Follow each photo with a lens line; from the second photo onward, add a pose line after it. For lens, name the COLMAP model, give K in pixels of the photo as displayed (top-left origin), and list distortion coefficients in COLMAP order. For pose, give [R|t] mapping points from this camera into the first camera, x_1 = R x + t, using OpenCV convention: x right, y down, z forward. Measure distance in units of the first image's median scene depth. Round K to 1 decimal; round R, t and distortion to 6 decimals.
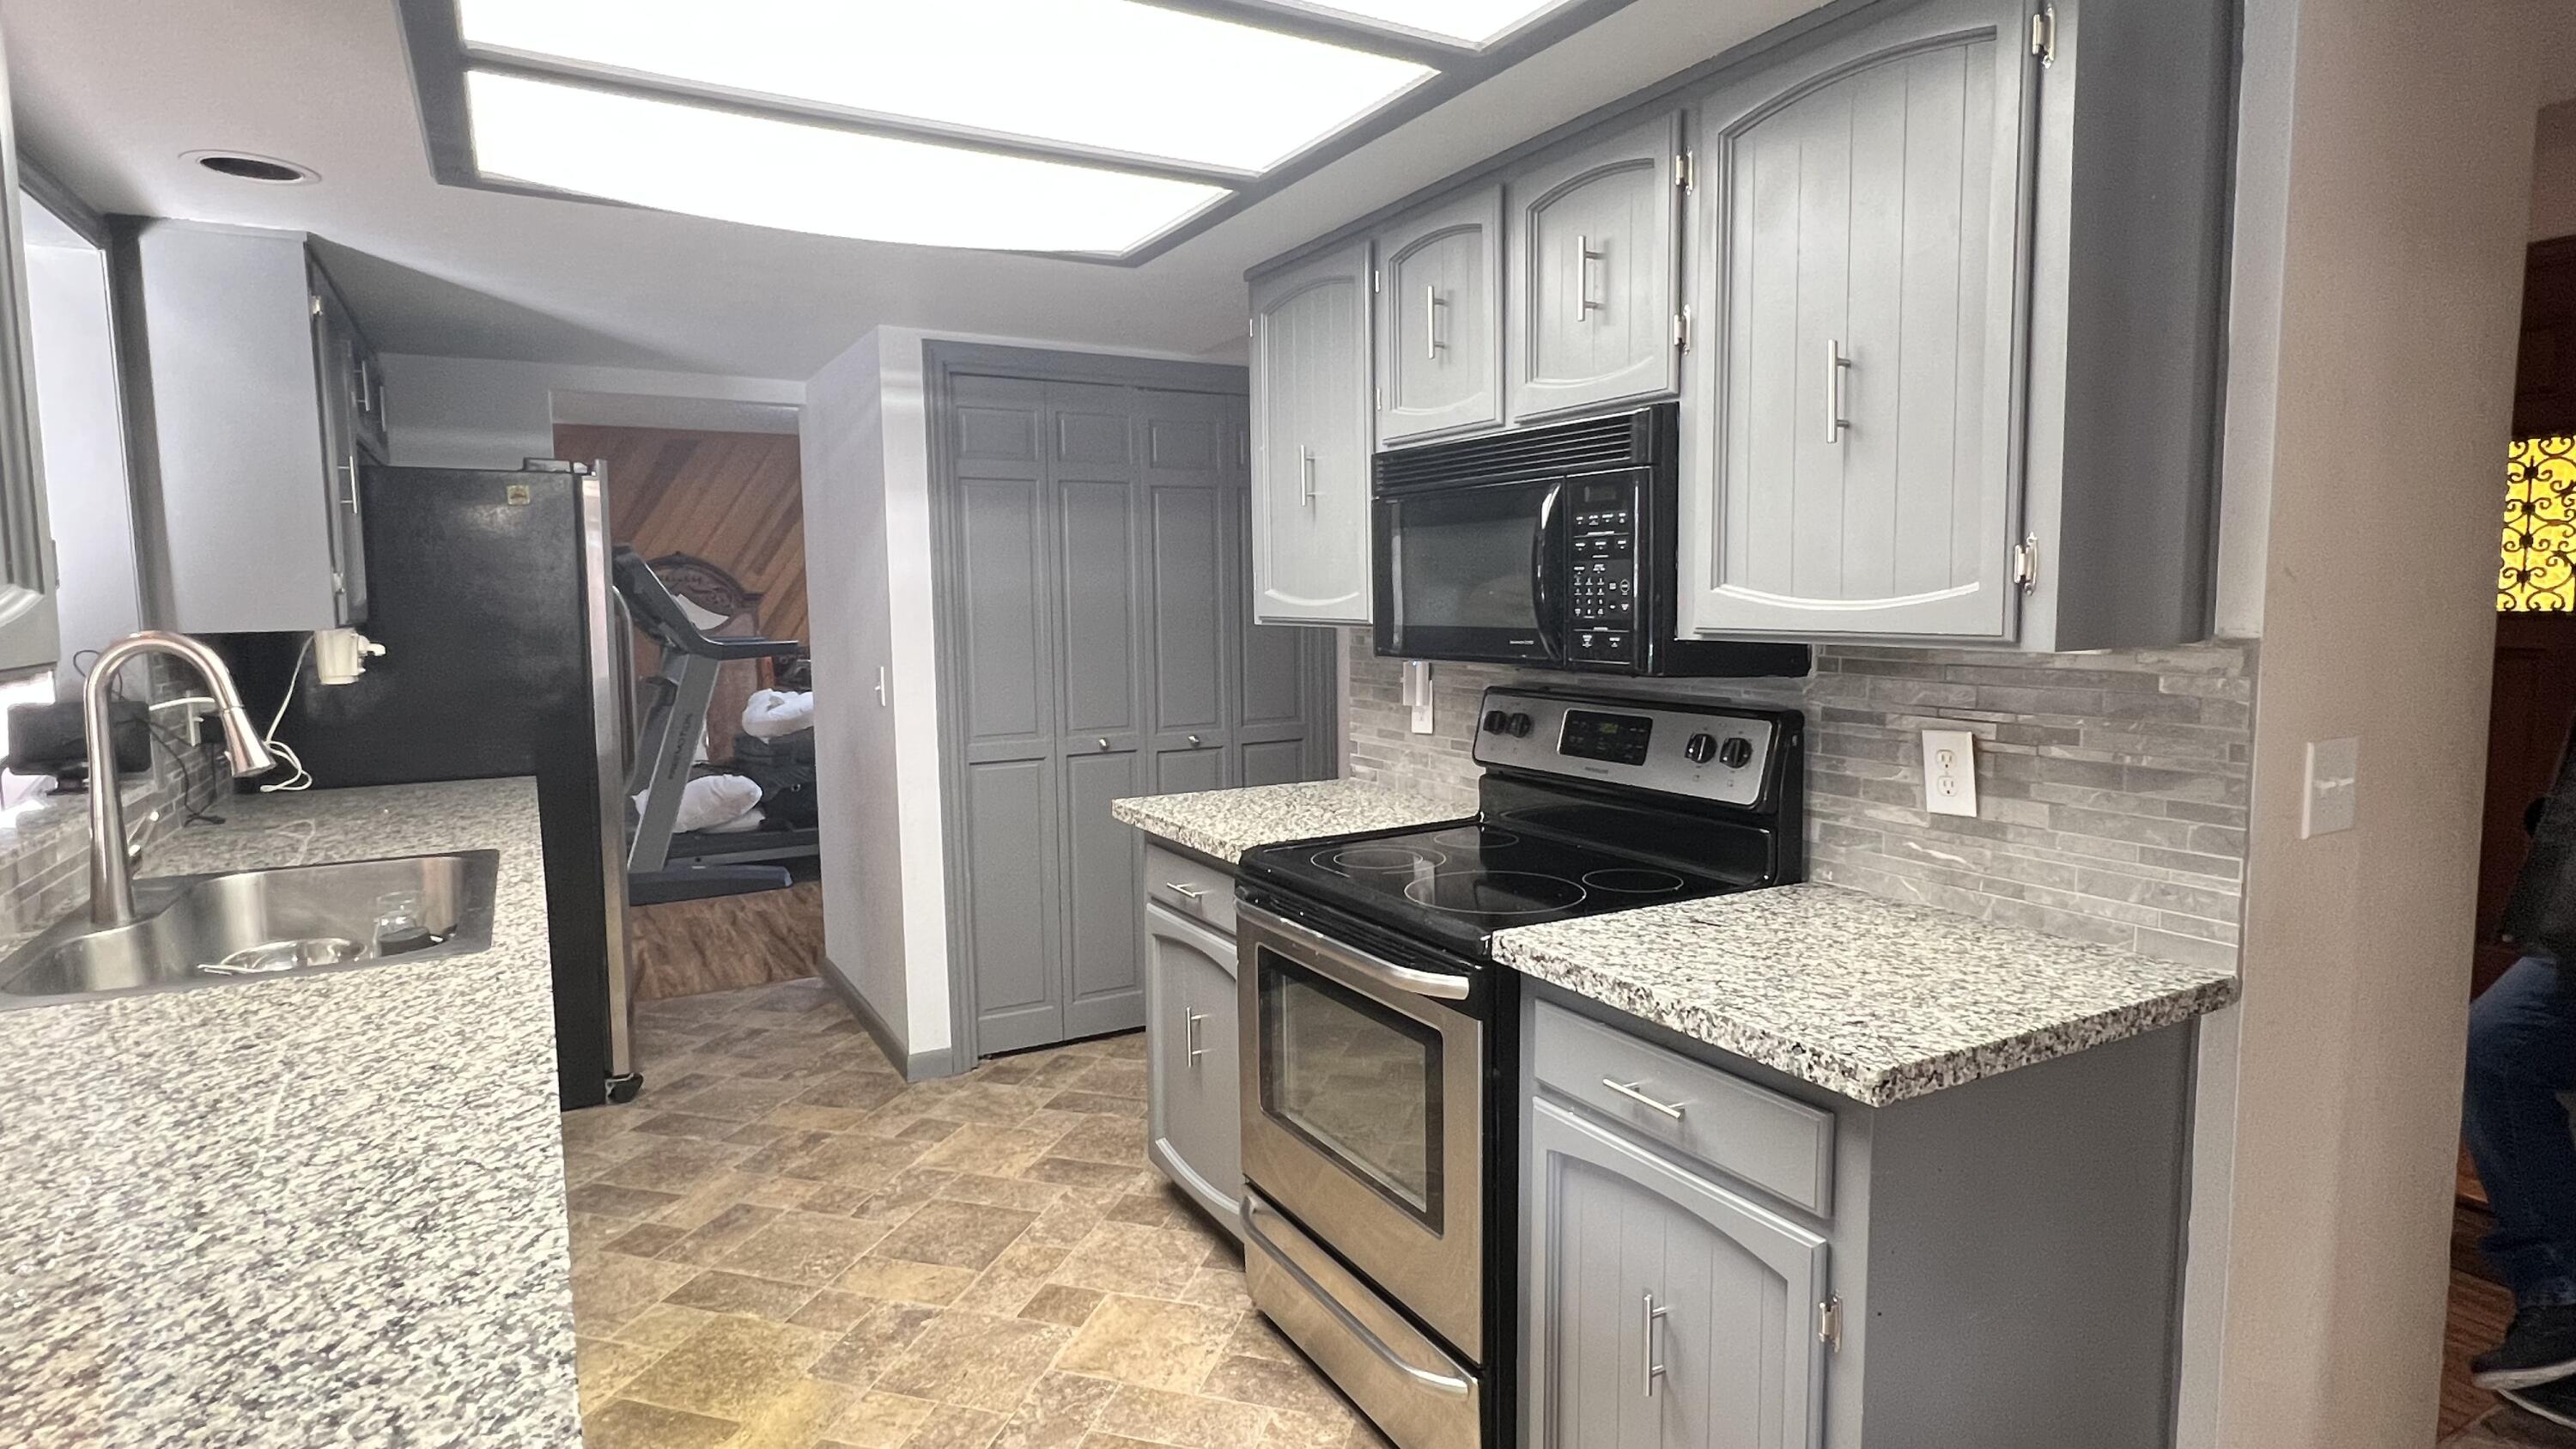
lens RADIAL K [[1345.1, 0, 1284.0], [0, 1345.1, 726.8], [0, 0, 1]] dist [-0.005182, 0.000371]
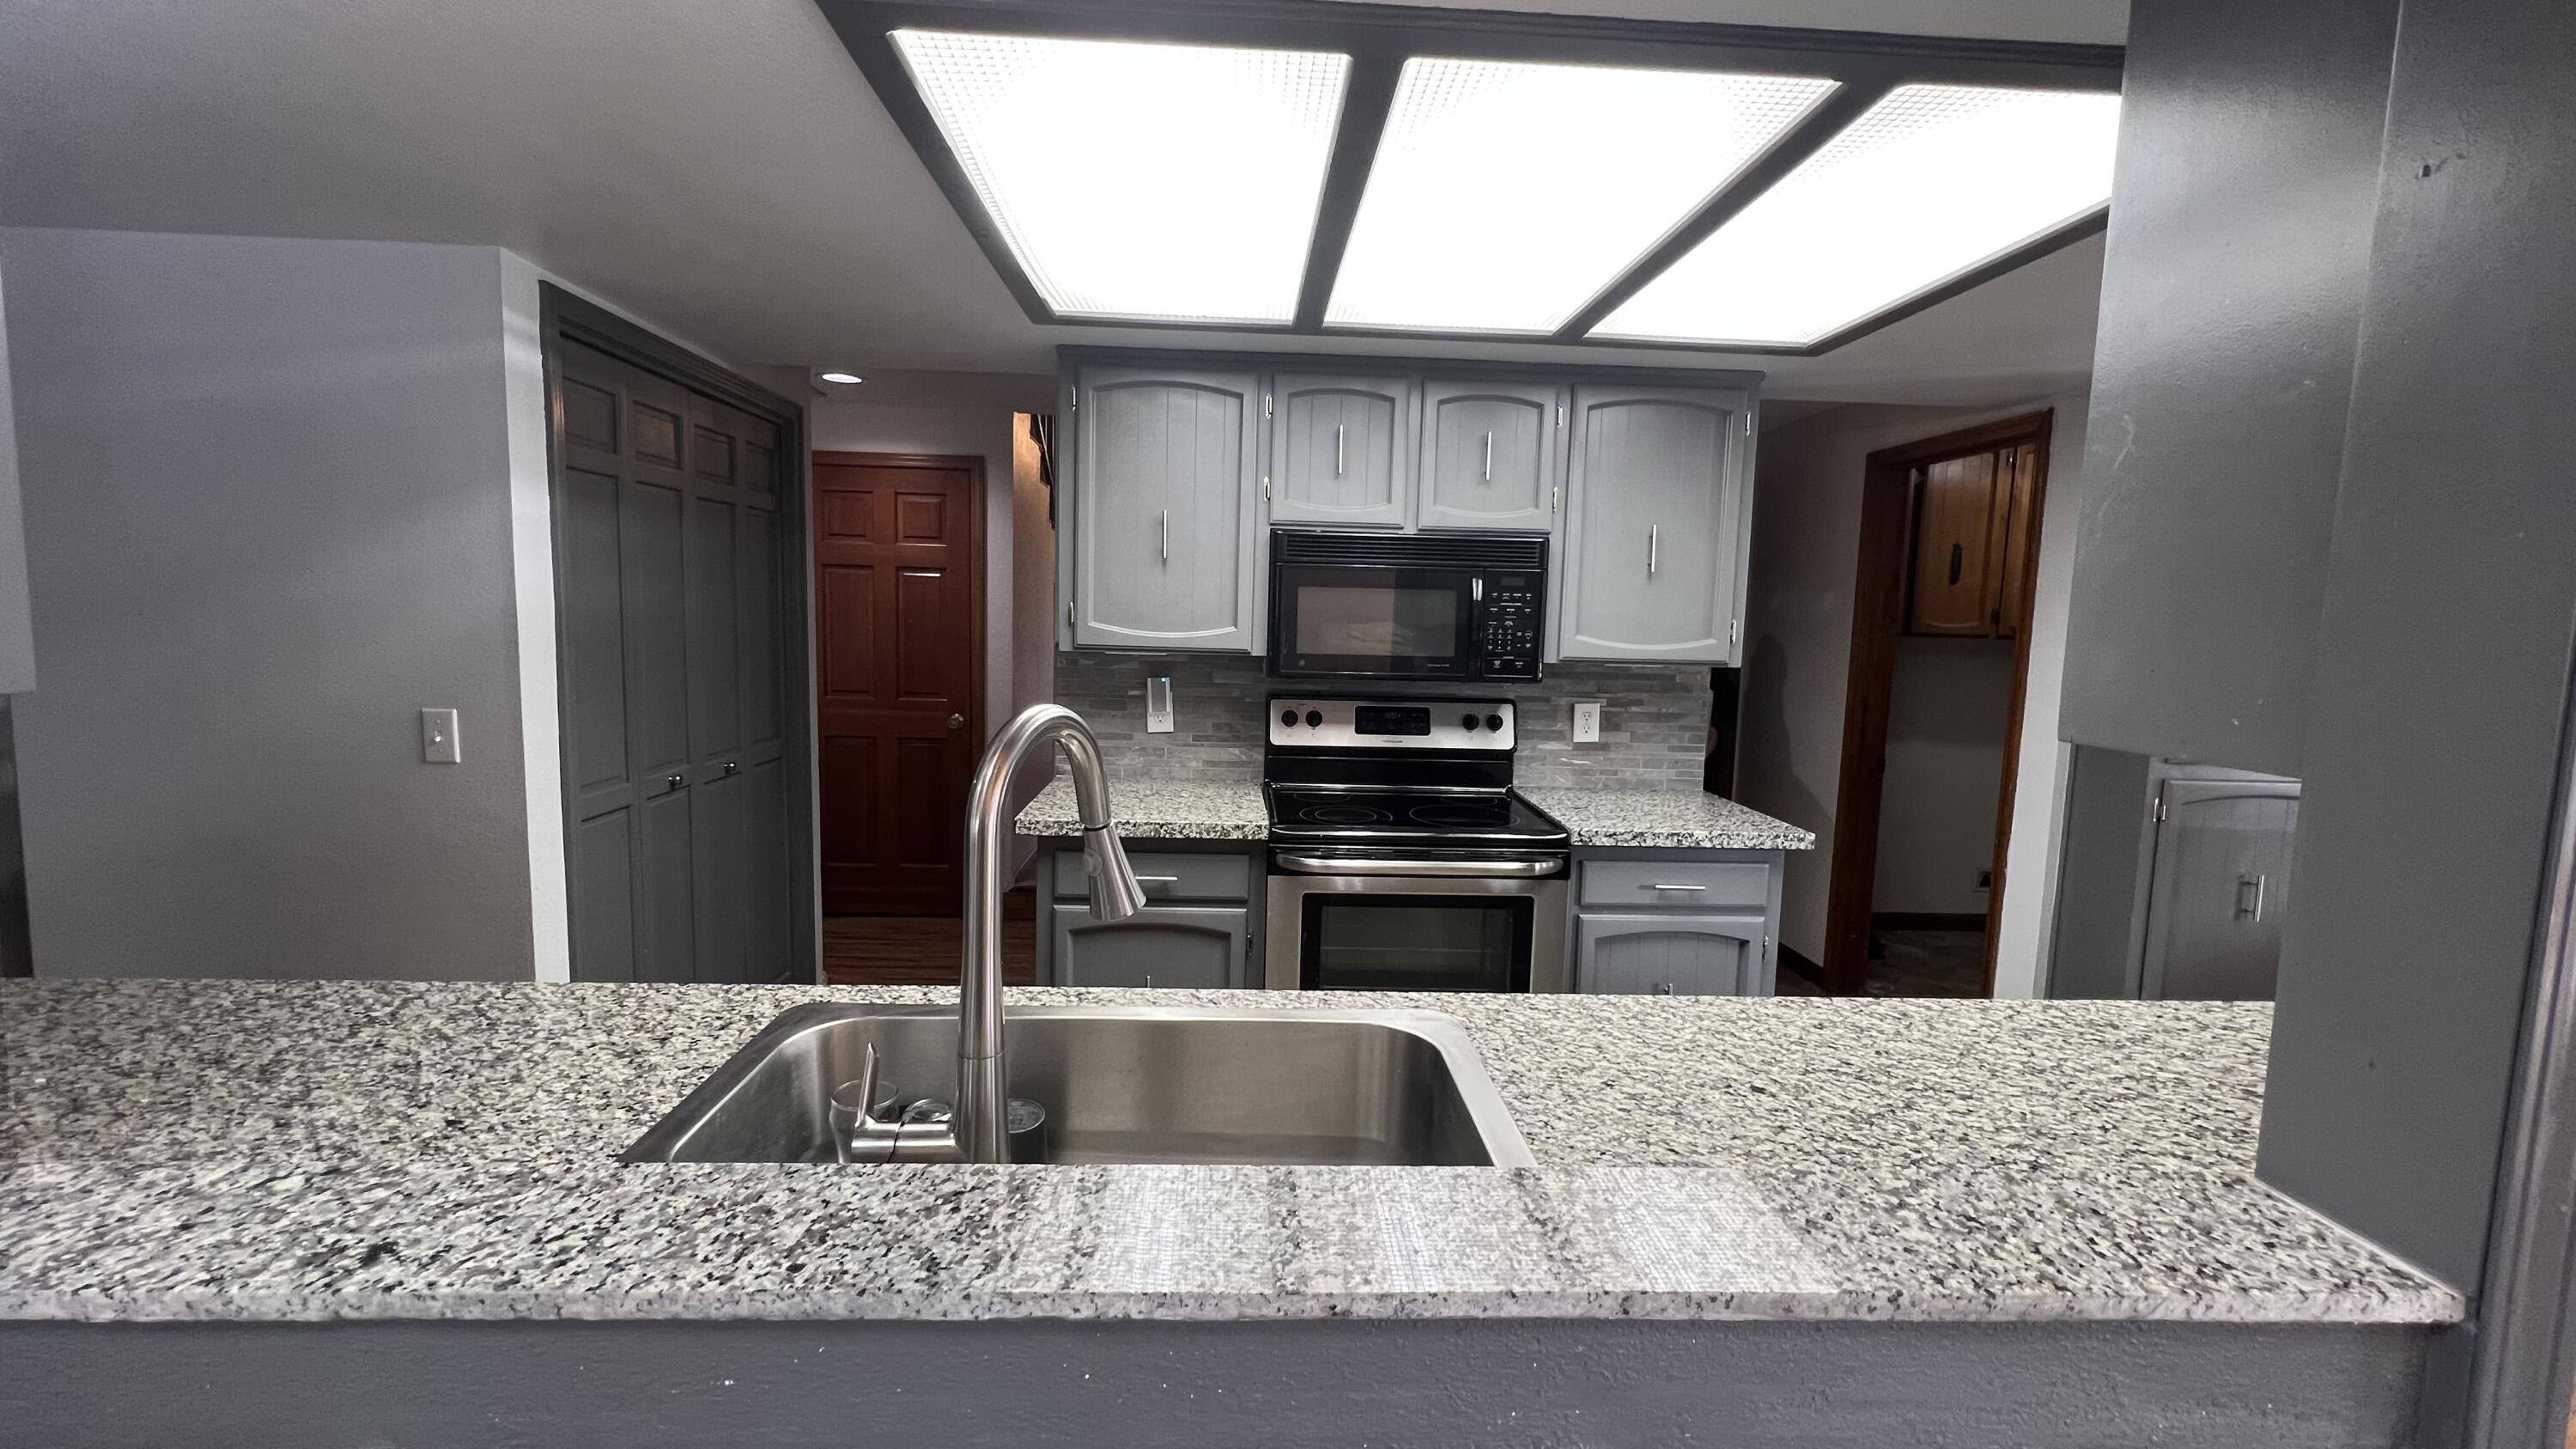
lens RADIAL K [[1038.6, 0, 1275.3], [0, 1038.6, 713.1], [0, 0, 1]] dist [0.001077, 0.000700]
pose [[0.445441, -0.064919, 0.892954, -1.233186], [0.058637, 0.997342, 0.043258, -0.083796], [-0.893389, 0.033091, 0.448064, 0.720806]]
